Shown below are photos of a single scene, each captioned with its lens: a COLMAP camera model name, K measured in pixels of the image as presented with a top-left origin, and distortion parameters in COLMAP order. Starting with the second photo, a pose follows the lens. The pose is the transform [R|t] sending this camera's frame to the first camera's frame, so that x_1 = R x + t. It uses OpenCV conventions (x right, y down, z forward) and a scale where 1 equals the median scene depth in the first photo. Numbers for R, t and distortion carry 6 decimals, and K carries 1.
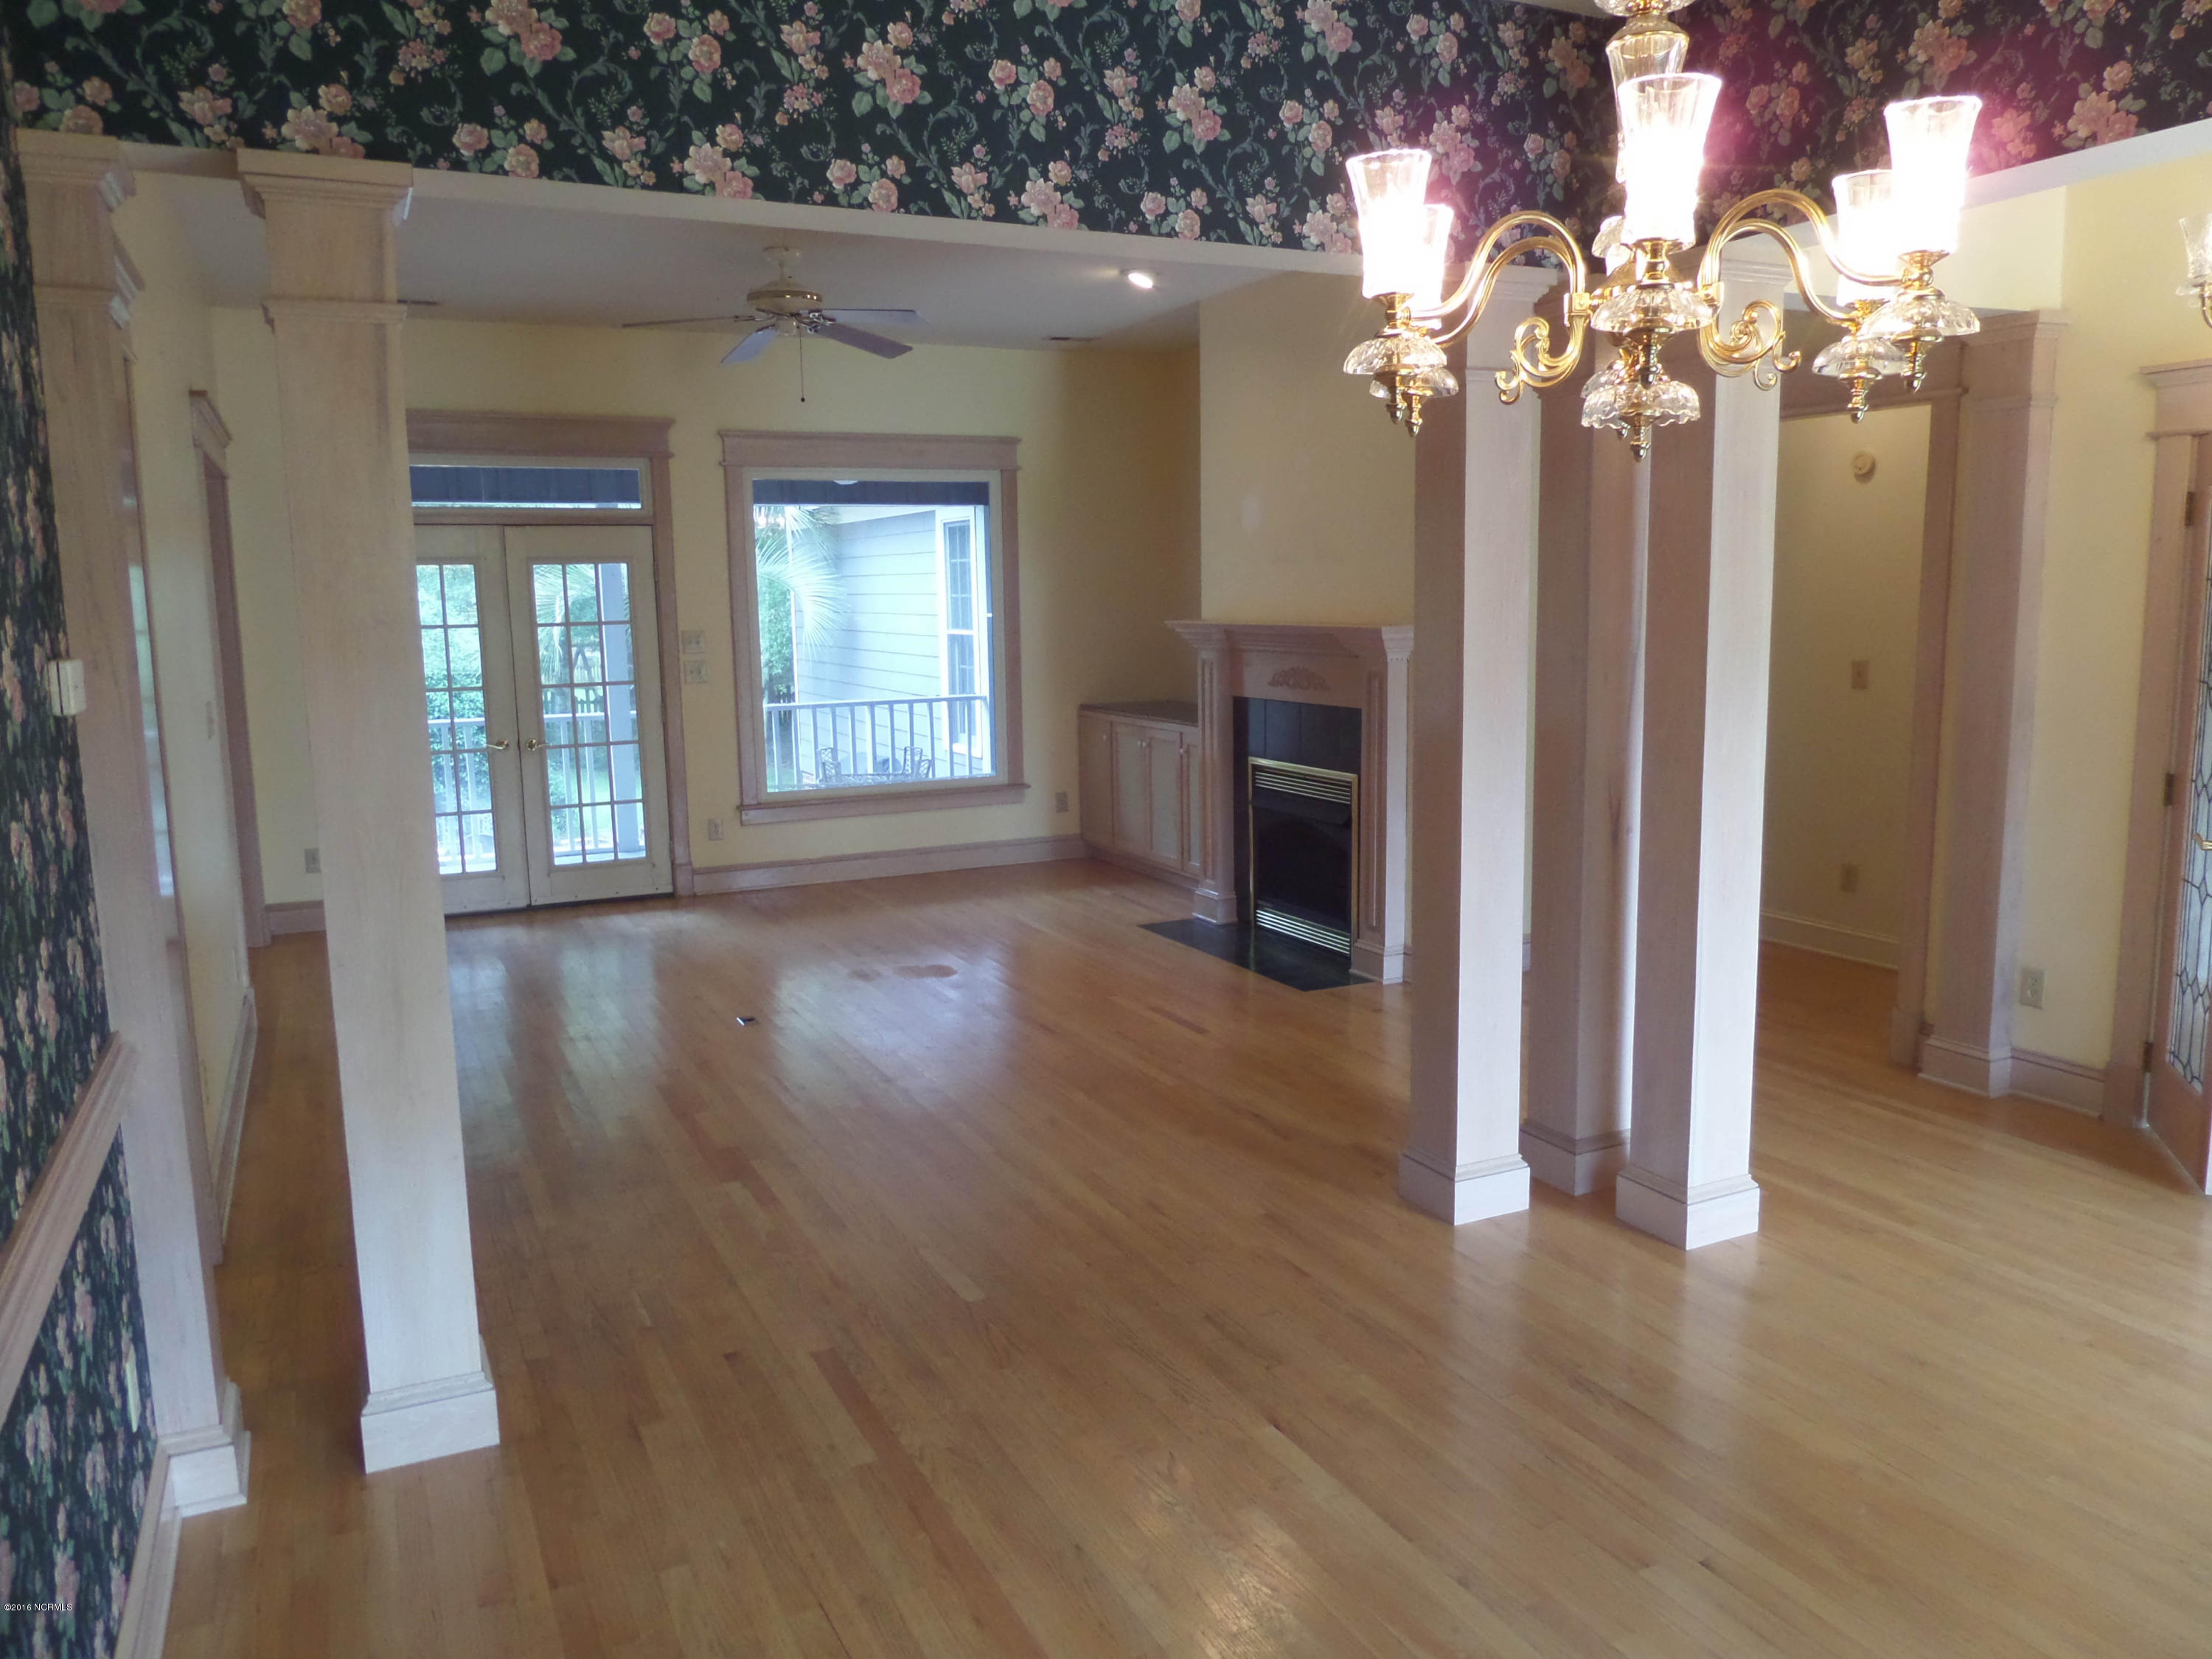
lens RADIAL K [[1602.5, 0, 1150.1], [0, 1602.5, 847.5], [0, 0, 1]] dist [-0.019982, -0.000161]
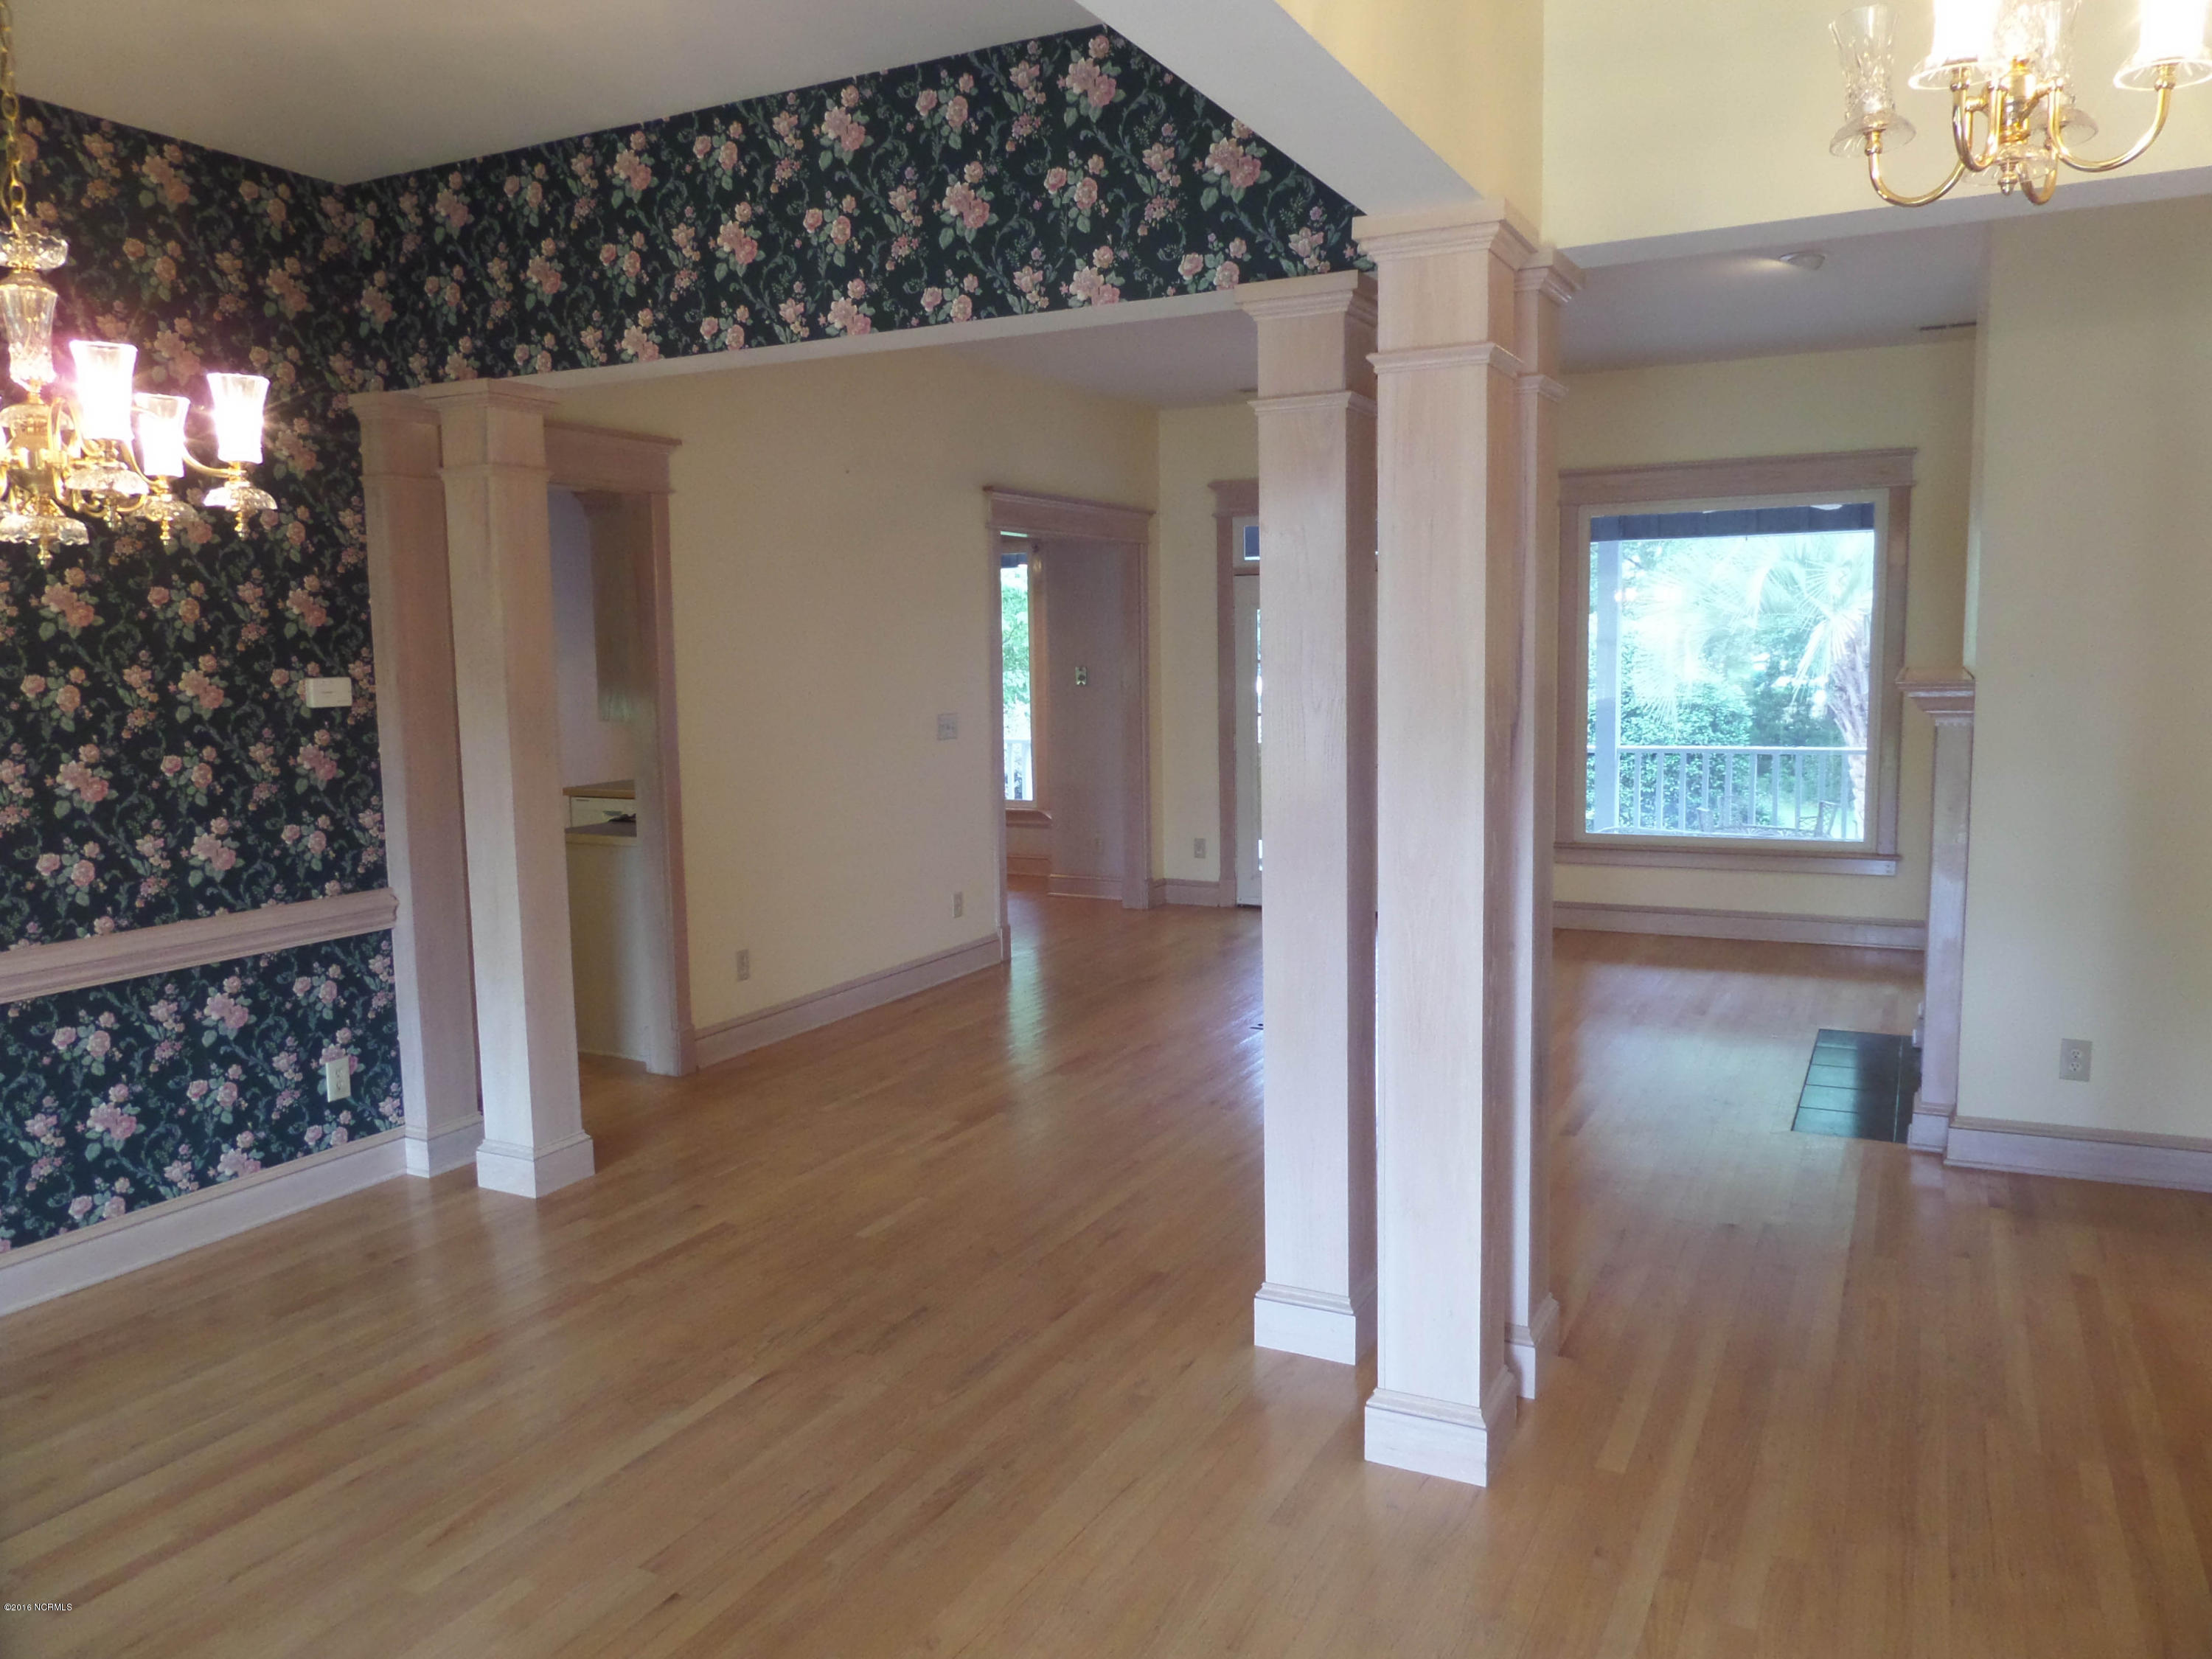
lens RADIAL K [[1602.5, 0, 1135.7], [0, 1602.5, 842.1], [0, 0, 1]] dist [-0.019982, -0.000161]
pose [[0.599010, 0.104017, -0.793957, 0.824931], [-0.125110, 0.991507, 0.035507, -0.066193], [0.790907, 0.078063, 0.606936, 0.375102]]
